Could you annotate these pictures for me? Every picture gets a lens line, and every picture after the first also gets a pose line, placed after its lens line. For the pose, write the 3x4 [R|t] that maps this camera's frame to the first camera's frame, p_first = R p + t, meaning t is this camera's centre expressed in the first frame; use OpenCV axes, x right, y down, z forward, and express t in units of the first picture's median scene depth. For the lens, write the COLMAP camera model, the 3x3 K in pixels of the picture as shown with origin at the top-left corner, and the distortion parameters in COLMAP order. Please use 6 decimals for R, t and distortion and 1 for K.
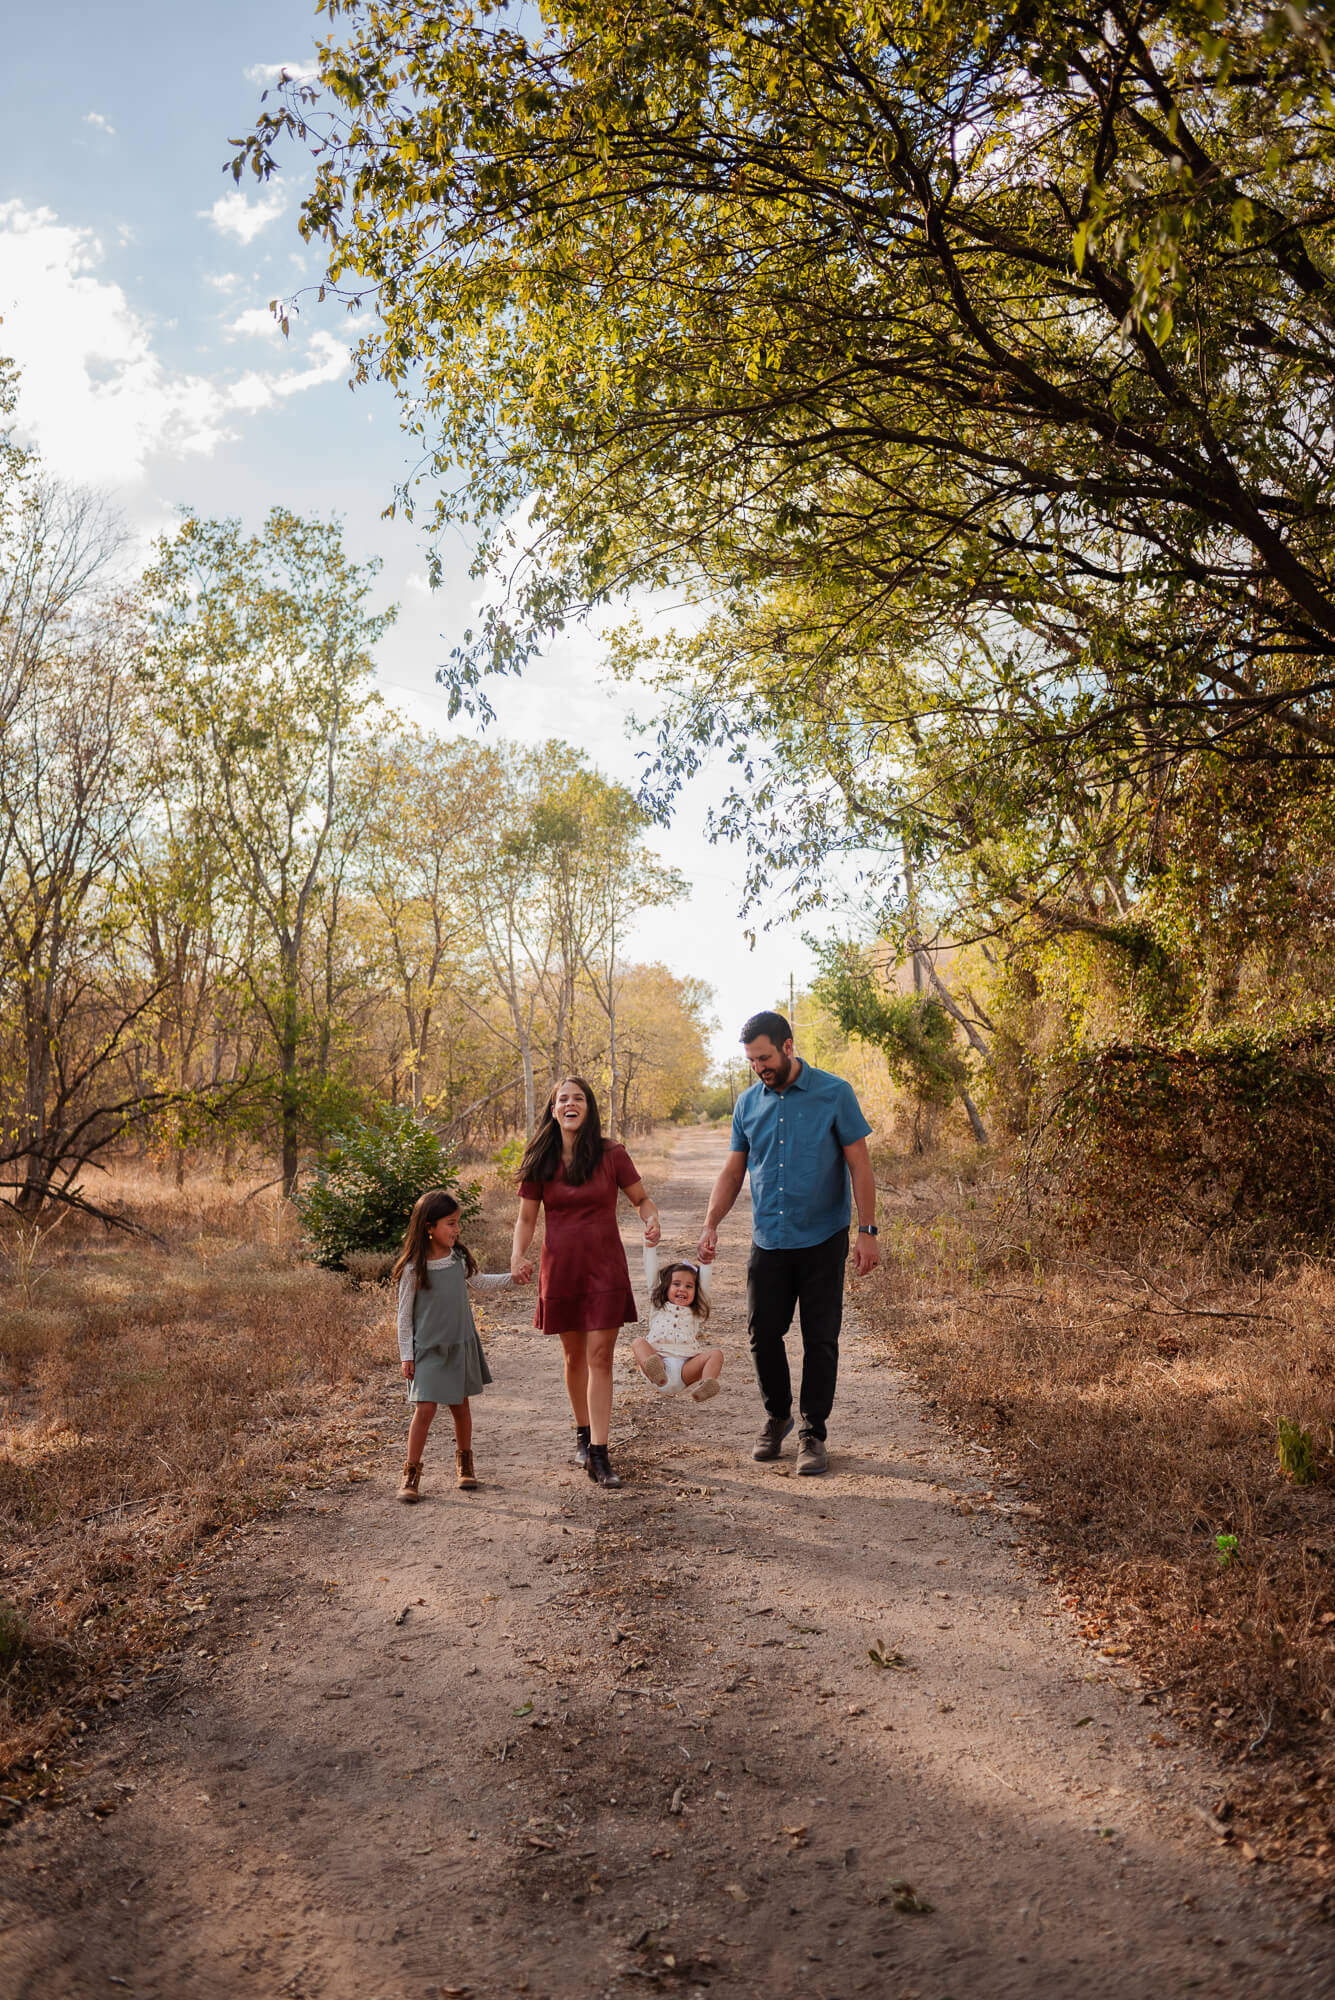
lens RADIAL K [[1590.0, 0, 667.5], [0, 1590.0, 1000.0], [0, 0, 1]] dist [-0.115016, 0.114639]
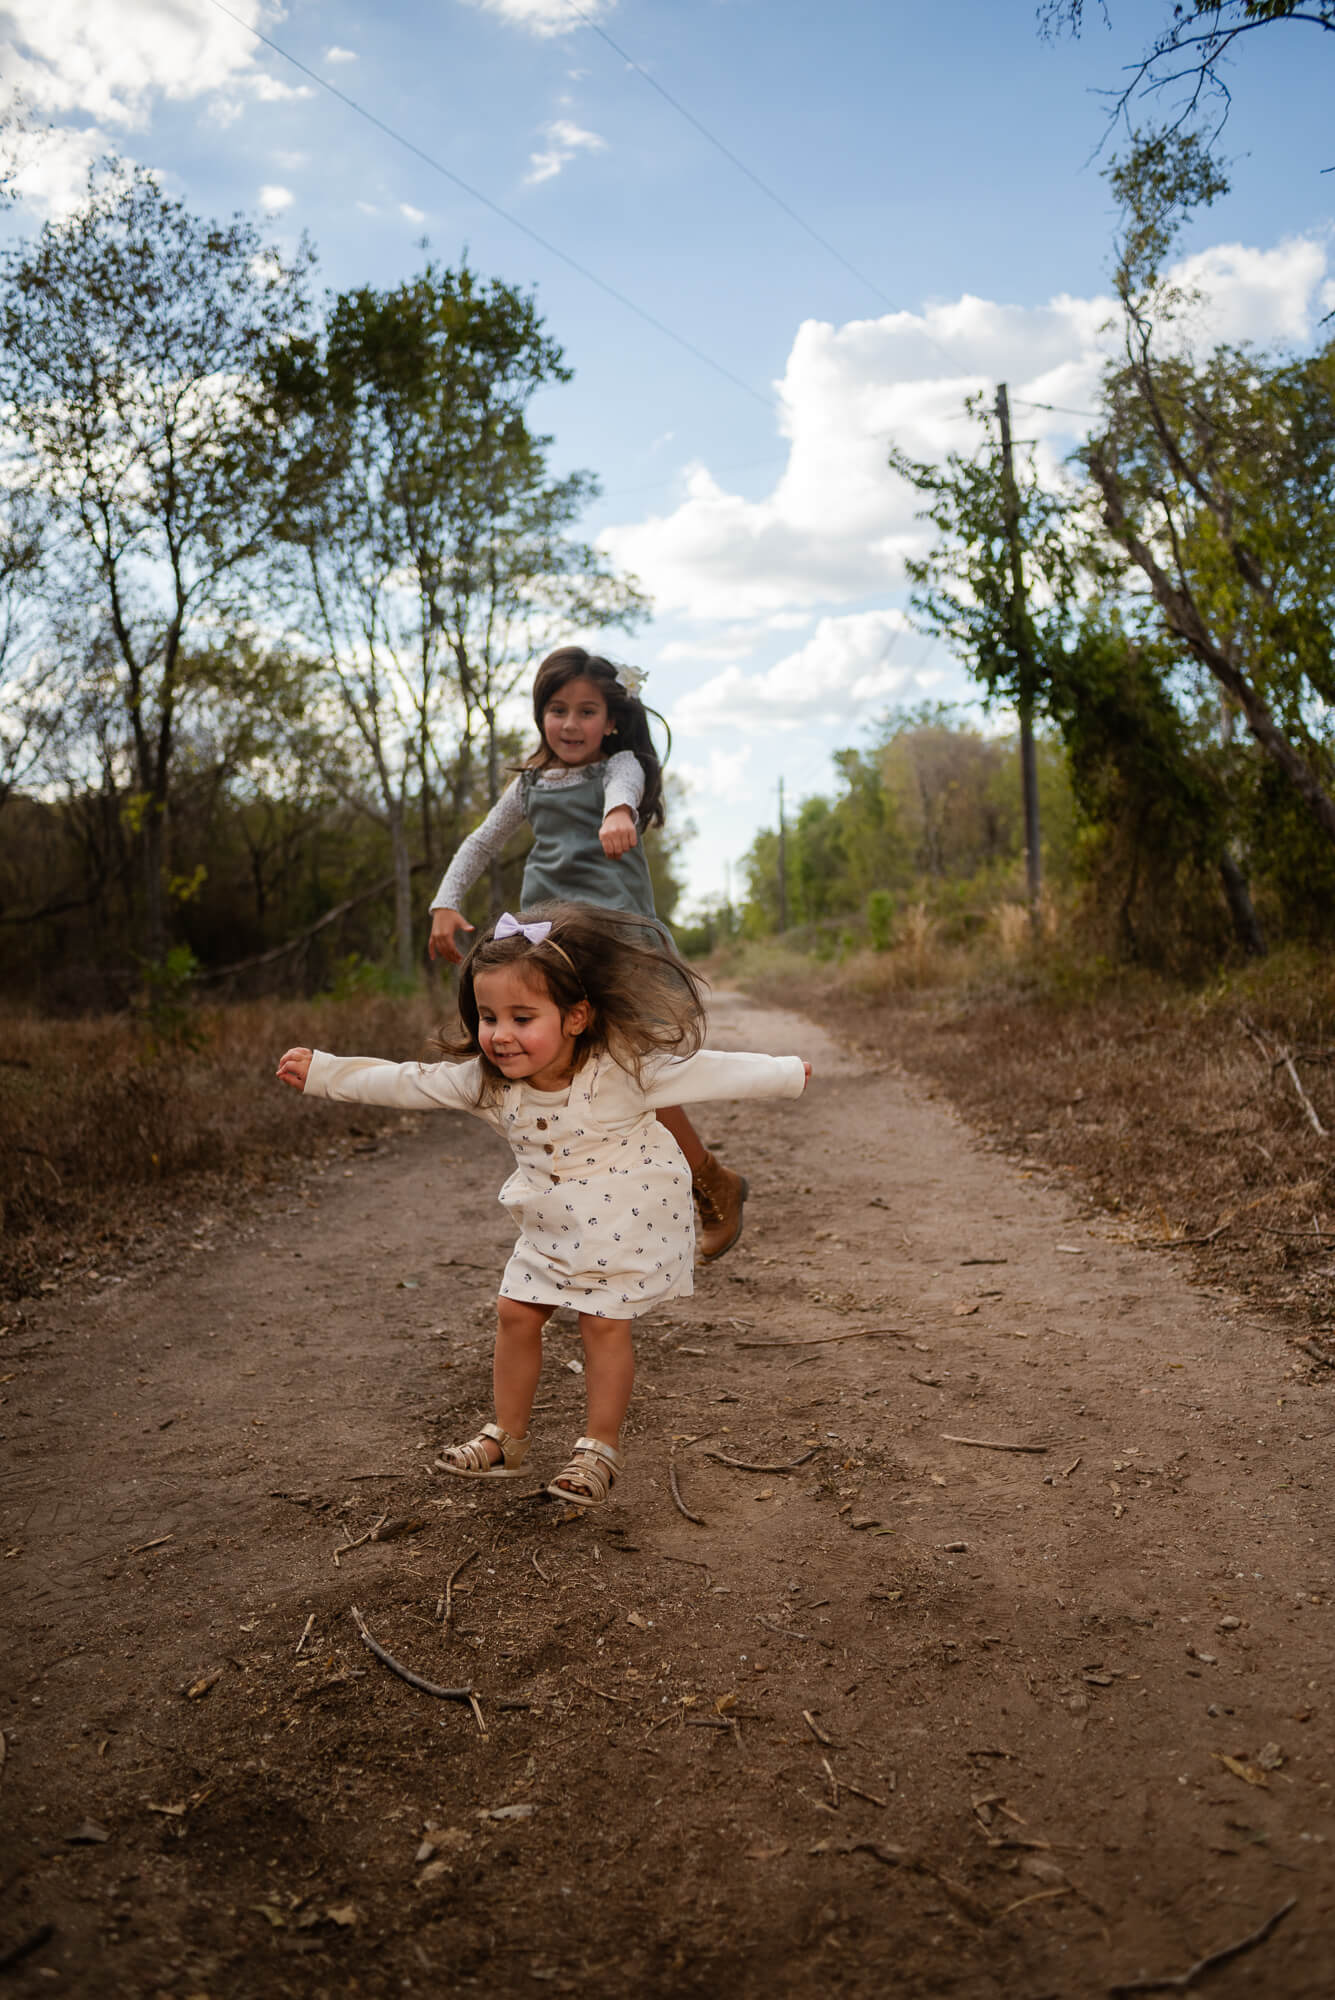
lens RADIAL K [[1590.0, 0, 667.5], [0, 1590.0, 1000.0], [0, 0, 1]] dist [-0.115016, 0.114639]
pose [[0.999872, 0.002112, 0.015838, 0.019932], [-0.003665, 0.995117, 0.098637, 0.065309], [-0.015553, -0.098682, 0.994997, 0.594282]]
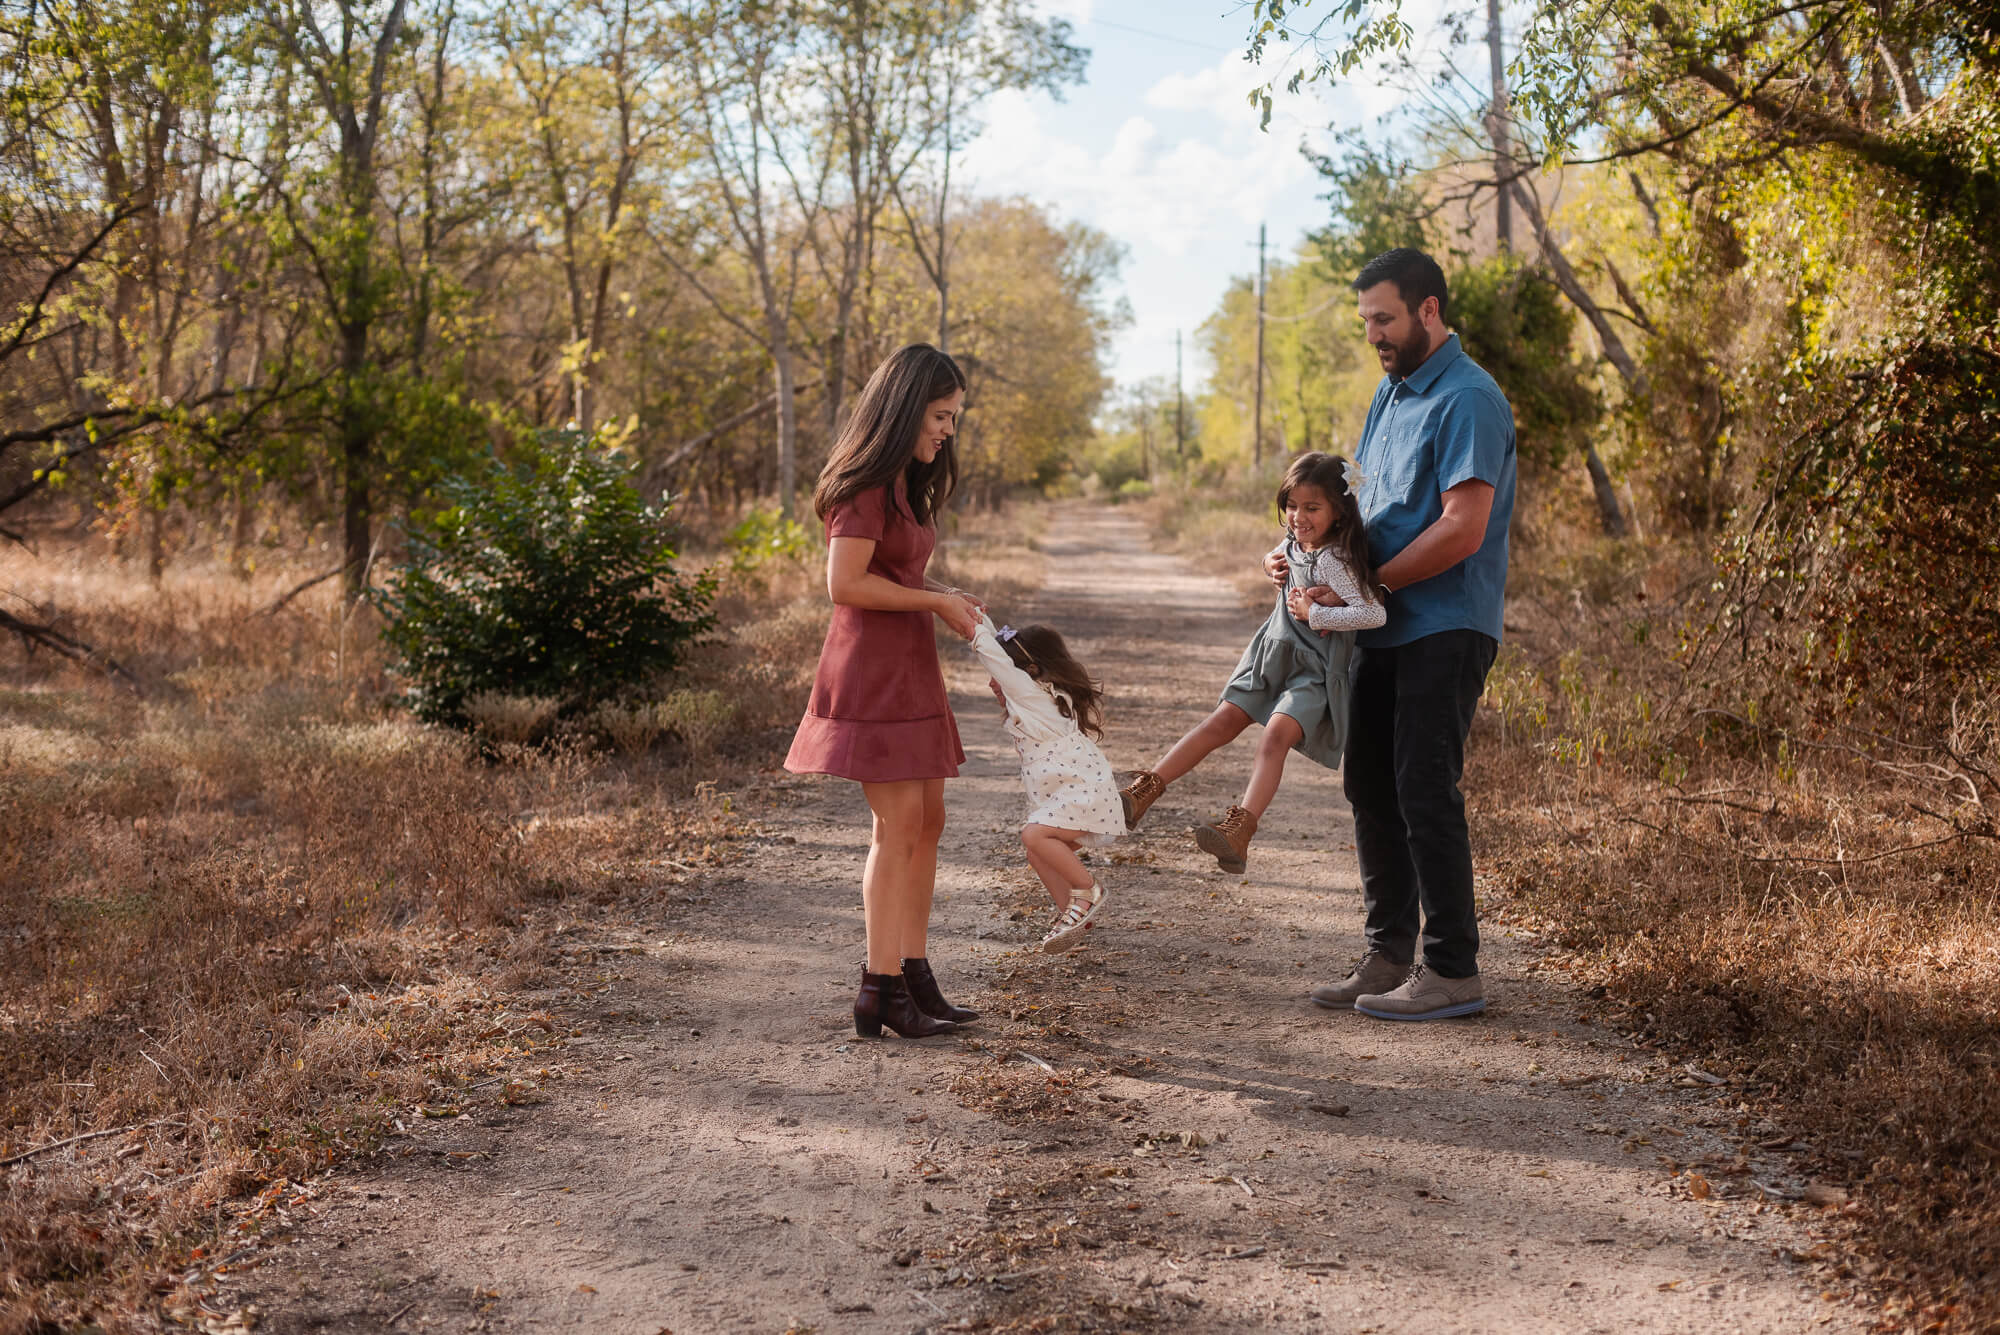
lens RADIAL K [[2866.2, 0, 969.6], [0, 2866.2, 639.1], [0, 0, 1]] dist [-0.119374, 0.131870]
pose [[0.999497, 0.026156, -0.017942, -0.006494], [-0.023650, 0.991502, 0.127922, 0.005022], [0.021135, -0.127433, 0.991622, 0.014430]]
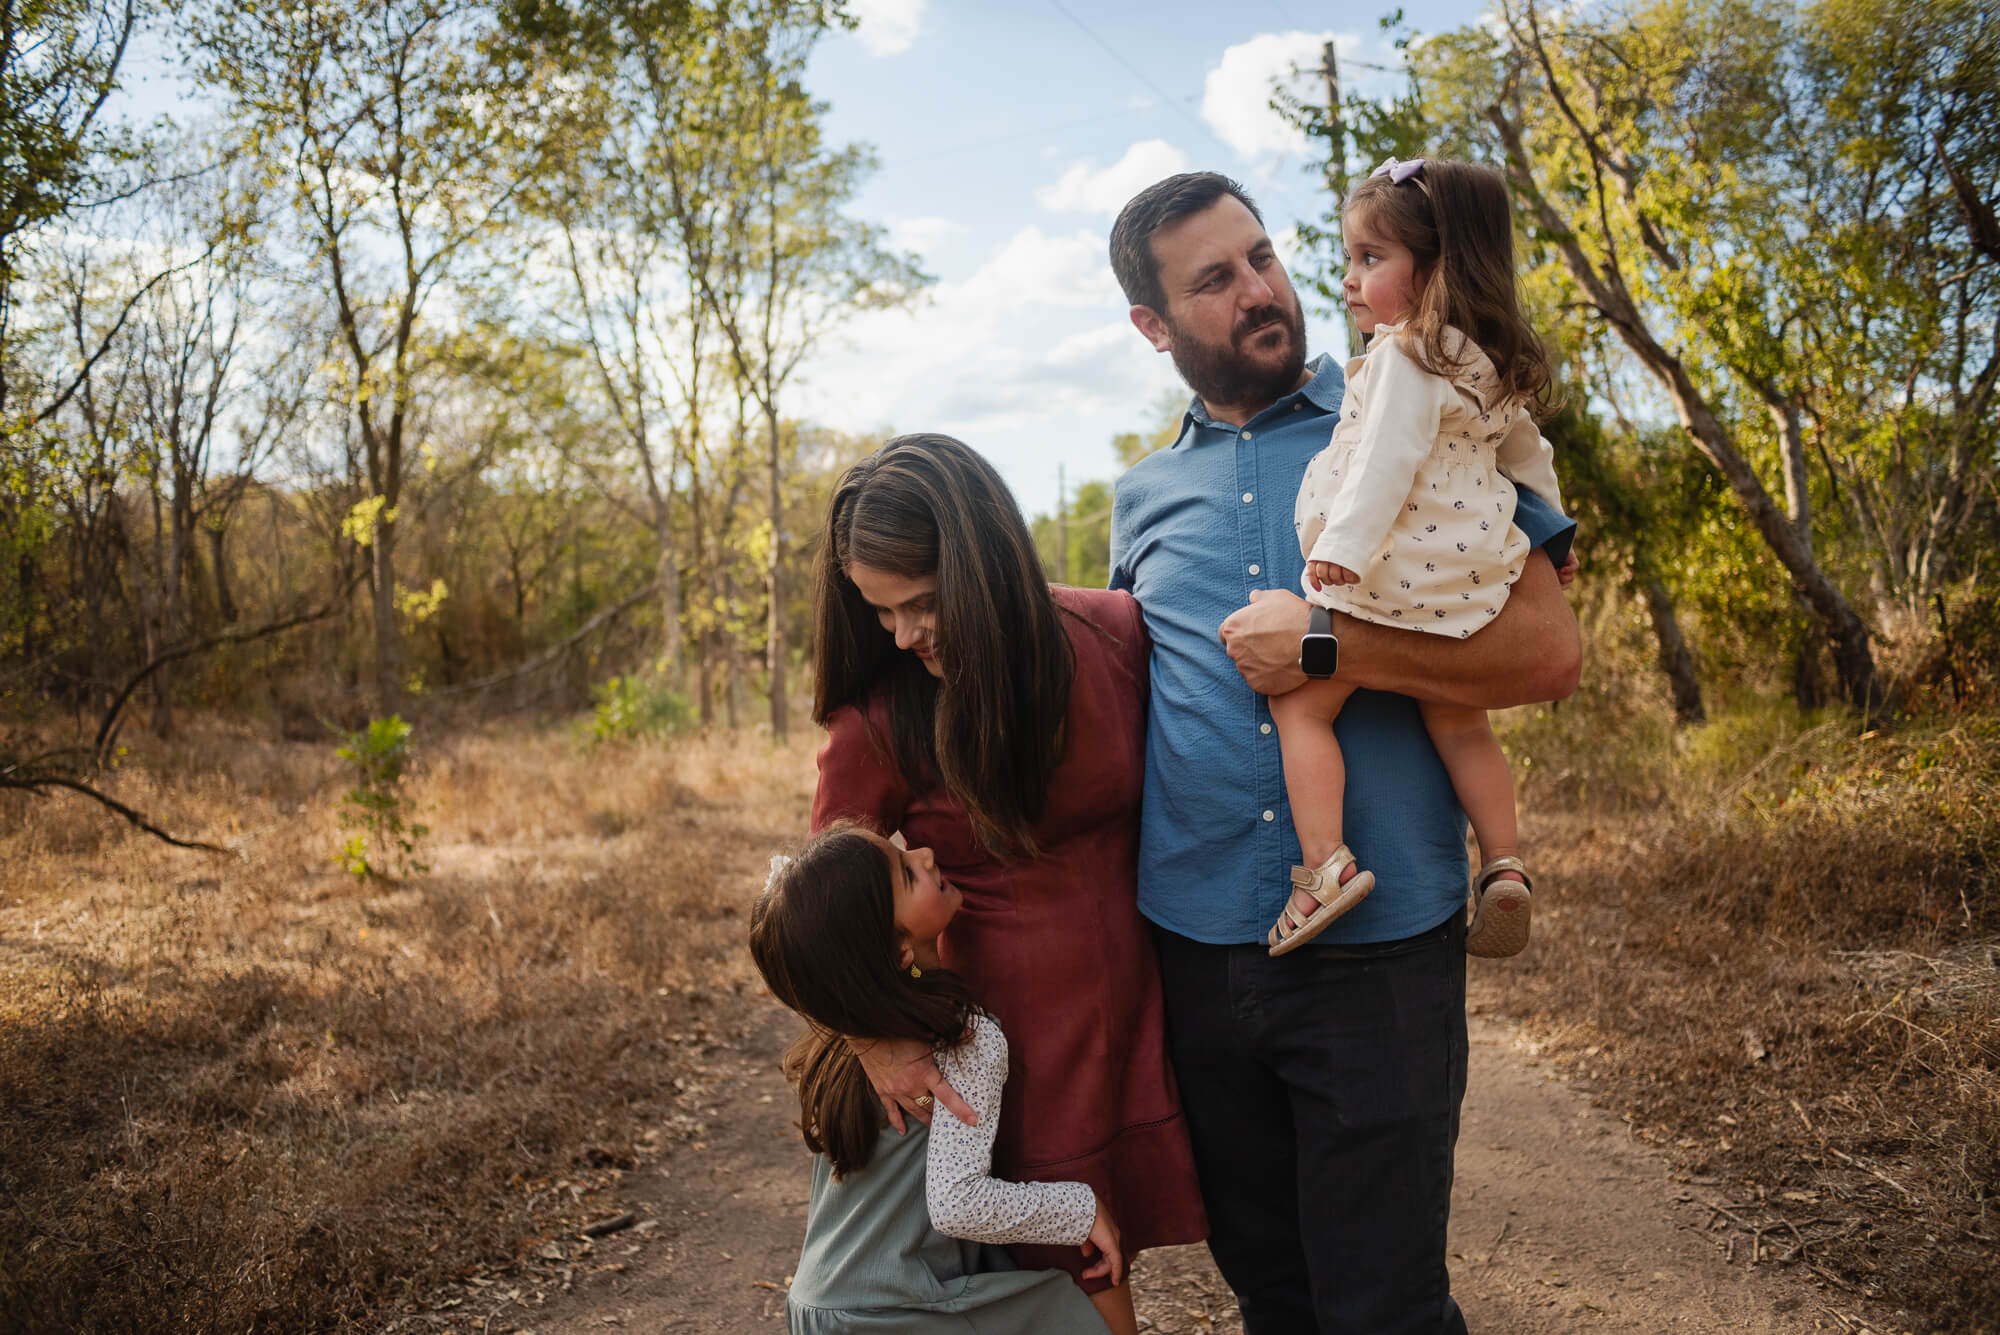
lens RADIAL K [[1590.0, 0, 1000.0], [0, 1590.0, 667.5], [0, 0, 1]] dist [-0.115016, 0.114639]
pose [[0.998478, -0.007030, 0.054708, 0.007076], [0.002131, 0.996021, 0.089091, 0.054572], [-0.055116, -0.088839, 0.994520, 0.681813]]
